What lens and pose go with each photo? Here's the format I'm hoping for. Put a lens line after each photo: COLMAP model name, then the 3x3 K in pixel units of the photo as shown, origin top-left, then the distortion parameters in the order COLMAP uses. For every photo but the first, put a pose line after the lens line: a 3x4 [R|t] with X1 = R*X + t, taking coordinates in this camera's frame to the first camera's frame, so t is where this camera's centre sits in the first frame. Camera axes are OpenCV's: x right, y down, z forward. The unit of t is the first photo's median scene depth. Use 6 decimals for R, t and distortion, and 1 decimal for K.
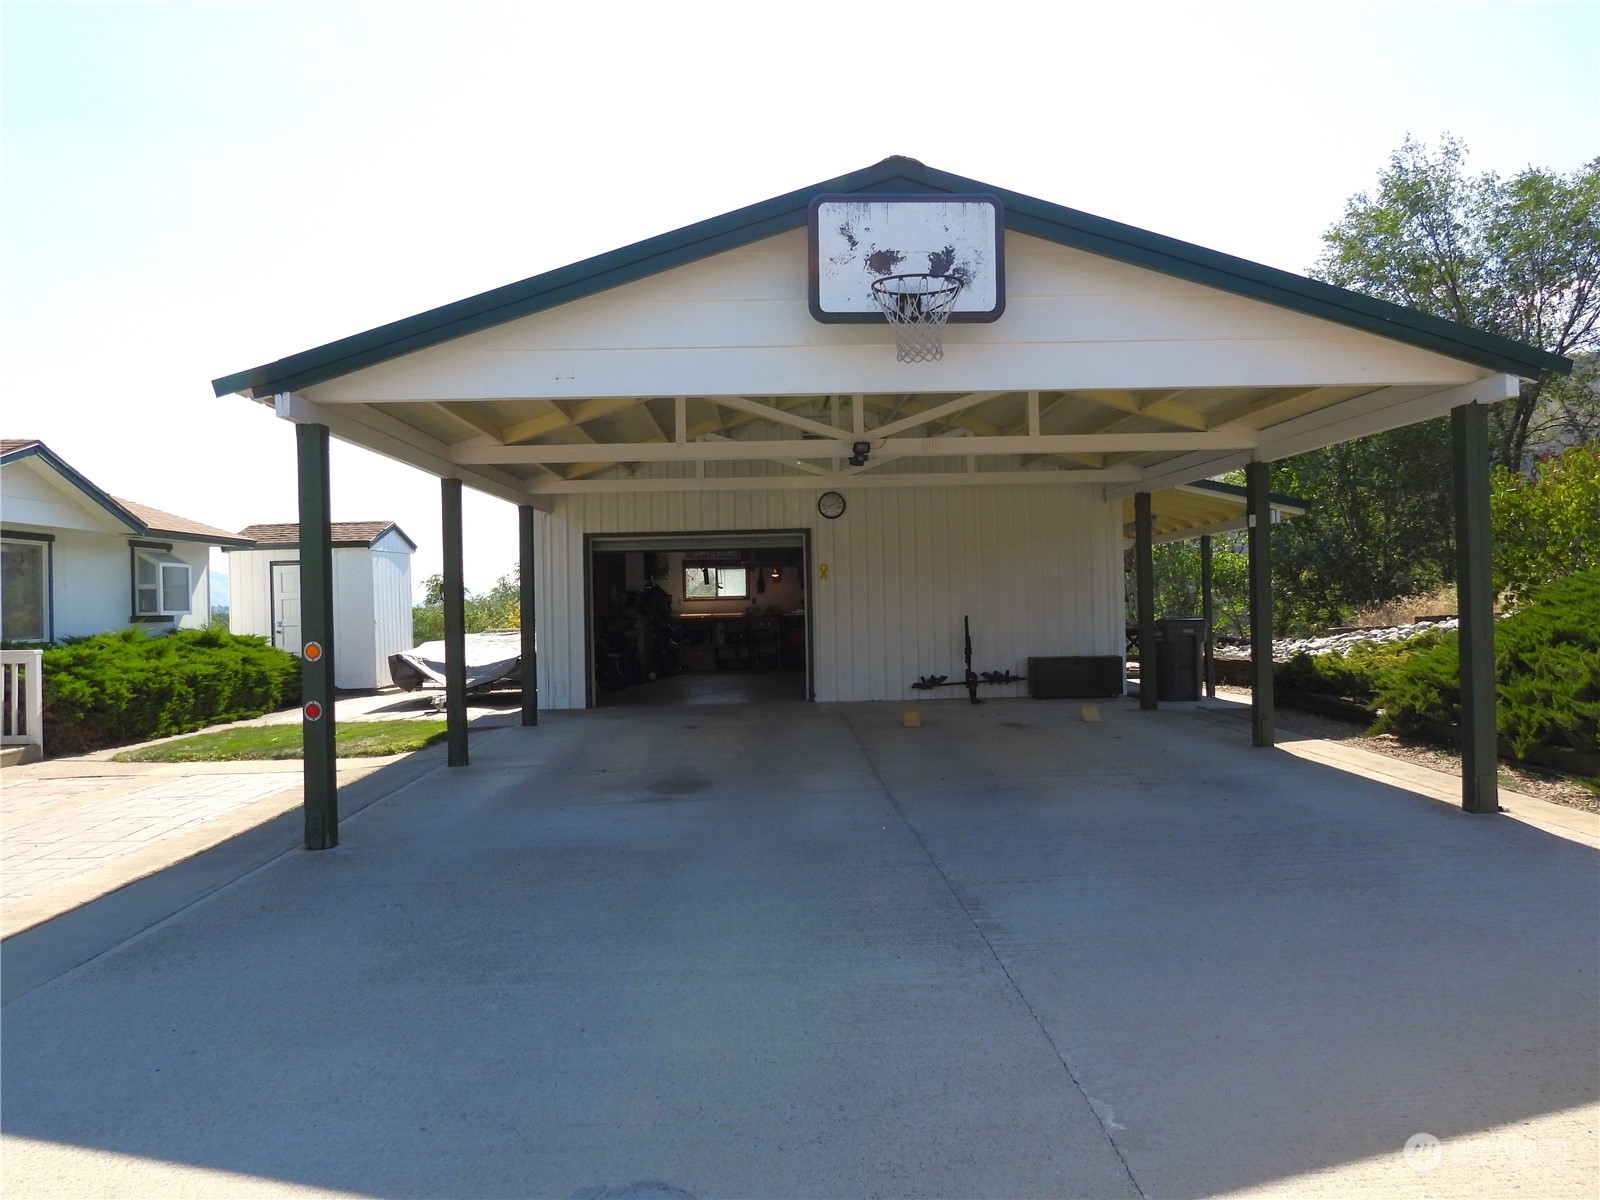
lens RADIAL K [[1146.7, 0, 805.8], [0, 1146.7, 602.4], [0, 0, 1]] dist [-0.015617, 0.002186]
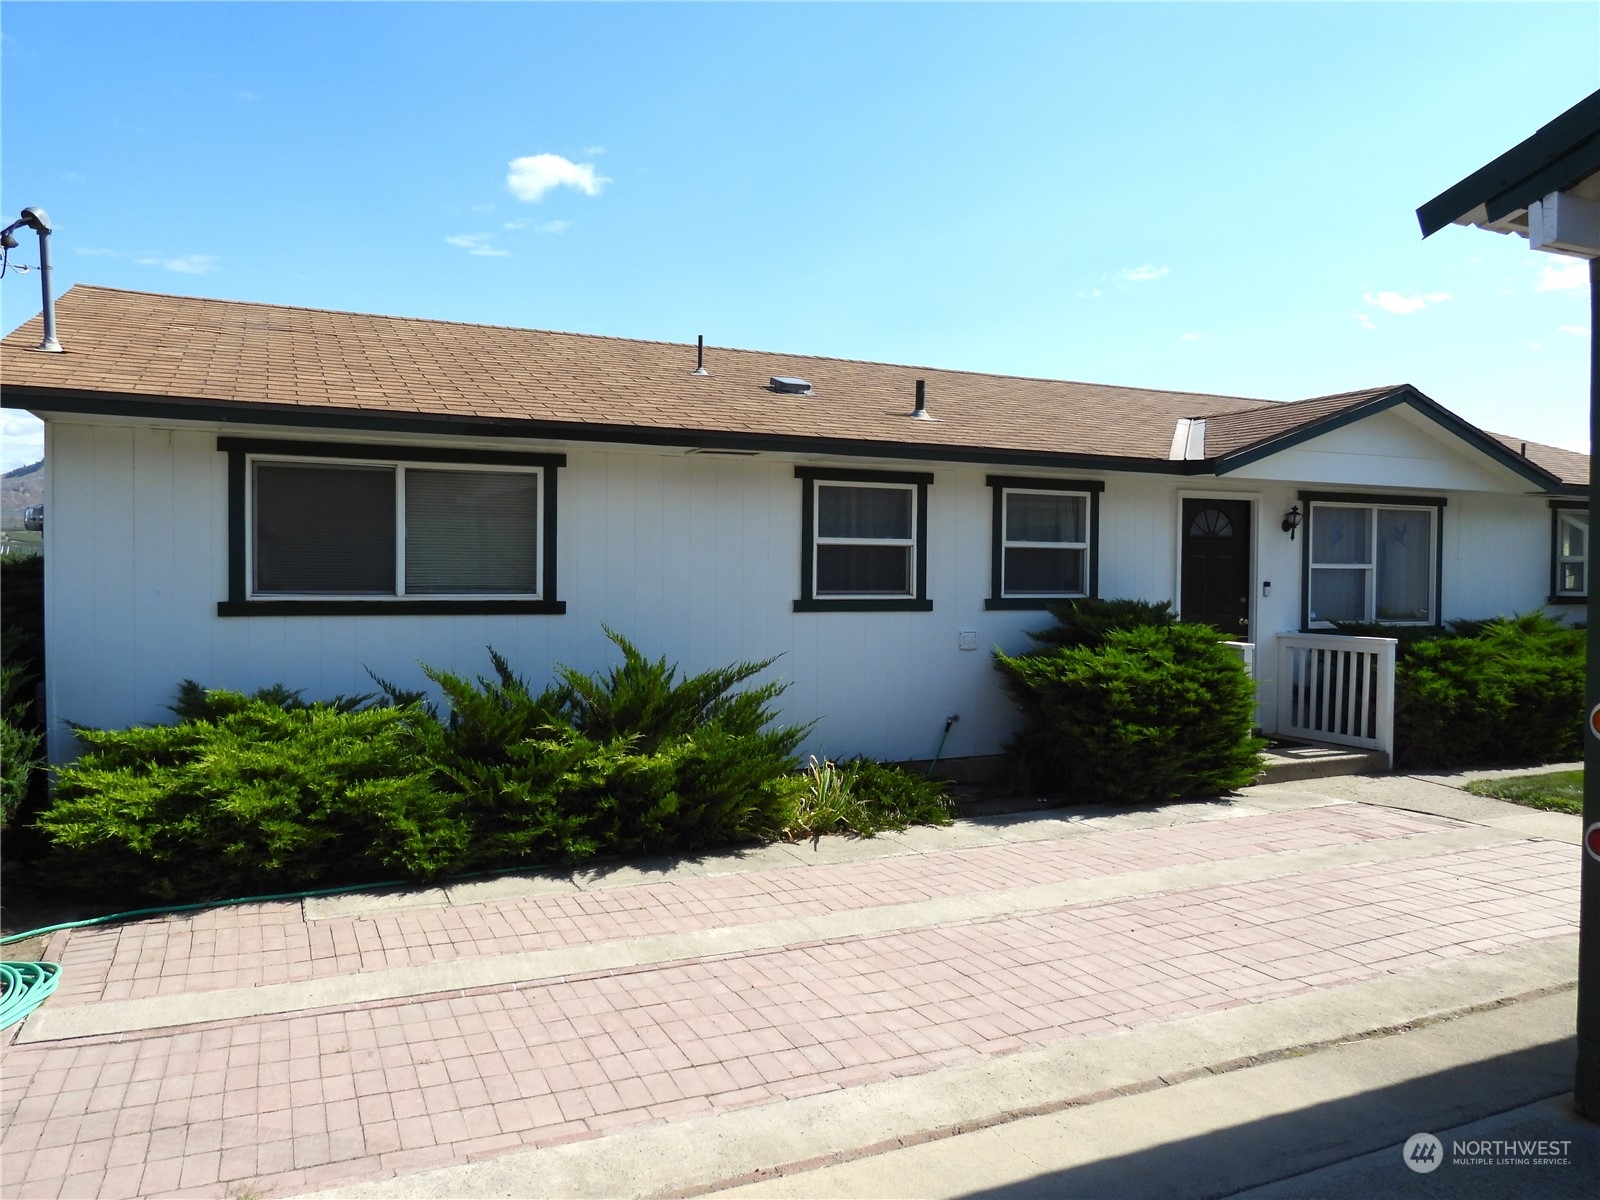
lens RADIAL K [[1157.8, 0, 811.4], [0, 1157.8, 602.1], [0, 0, 1]] dist [-0.006829, -0.000204]
pose [[0.385063, 0.042850, -0.921895, -0.051712], [-0.011545, 0.999067, 0.041615, -0.012114], [0.922818, -0.005381, 0.385199, 0.234063]]
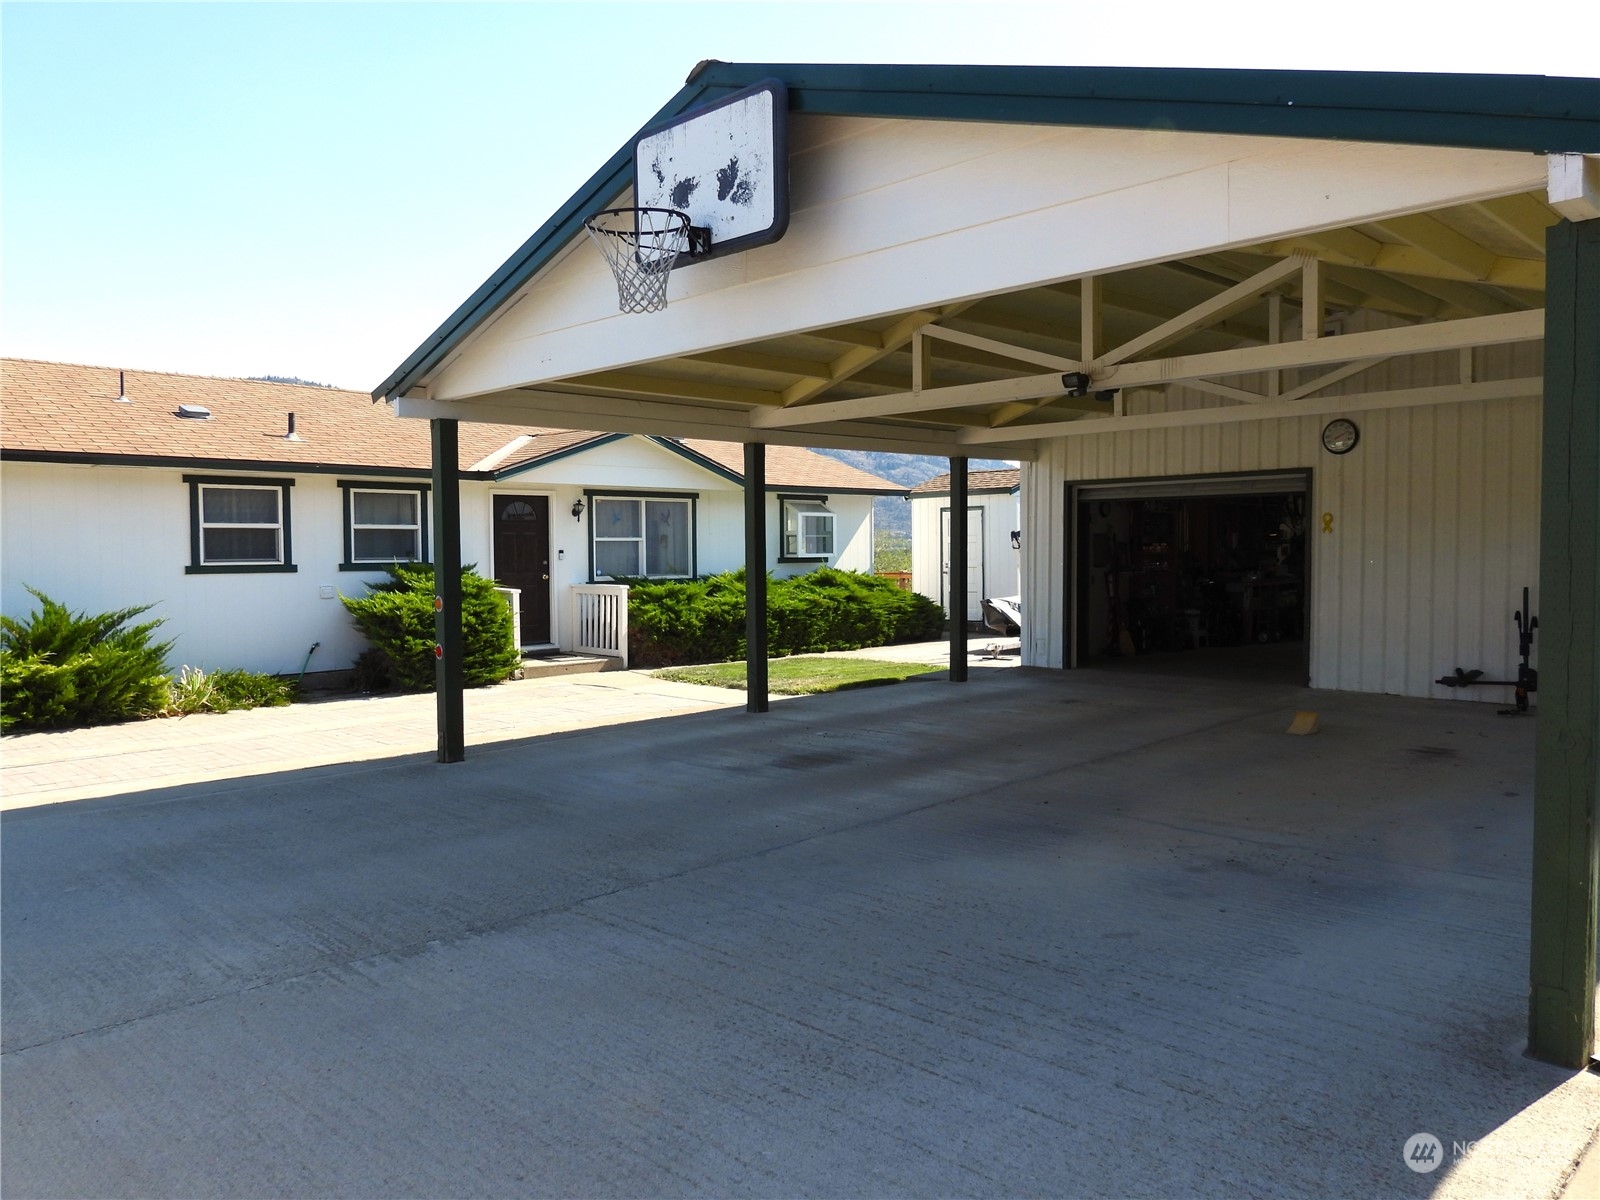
lens RADIAL K [[1157.8, 0, 811.4], [0, 1157.8, 602.1], [0, 0, 1]] dist [-0.006829, -0.000204]
pose [[0.678645, 0.051802, -0.732637, 0.359138], [-0.008006, 0.997972, 0.063147, -0.019957], [0.734423, -0.036988, 0.677684, 0.210332]]
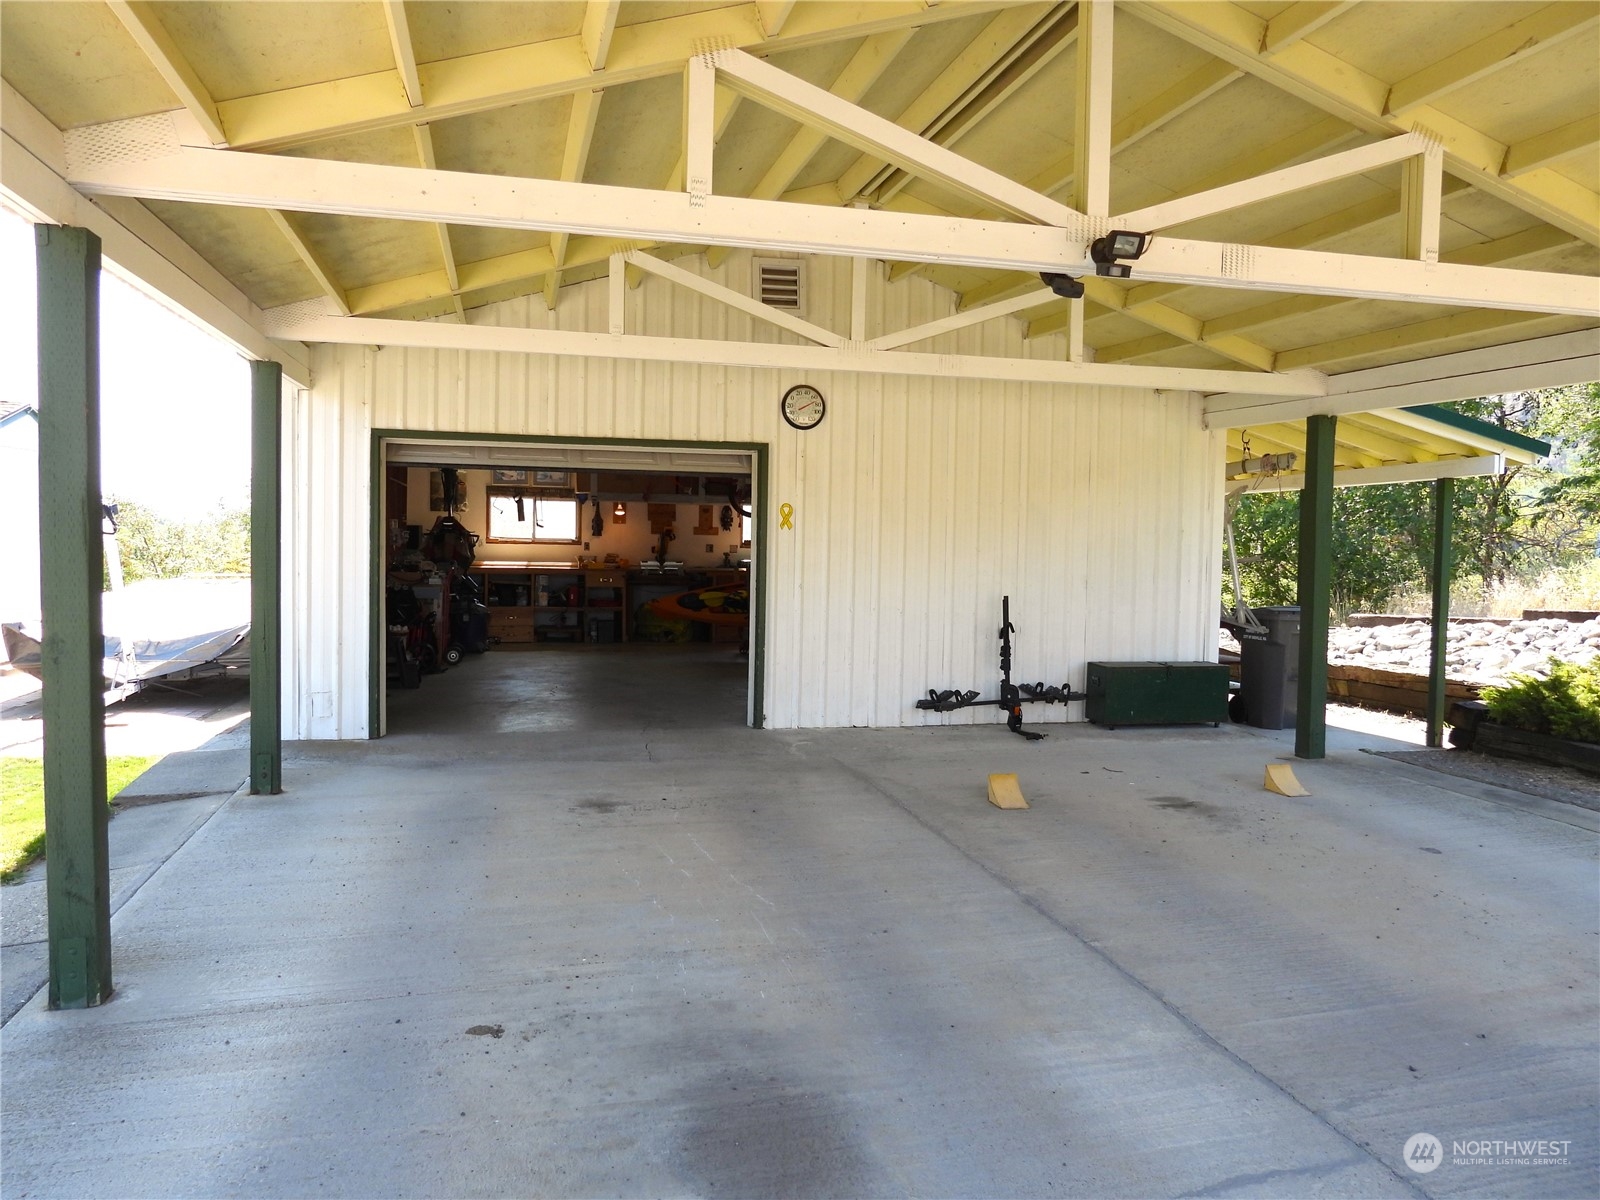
lens RADIAL K [[1147.0, 0, 795.8], [0, 1147.0, 606.4], [0, 0, 1]] dist [0.000333, 0.000965]
pose [[0.976571, 0.028338, 0.213323, -0.108795], [-0.040615, 0.997747, 0.053393, -0.011824], [-0.211329, -0.060806, 0.975522, 0.405738]]
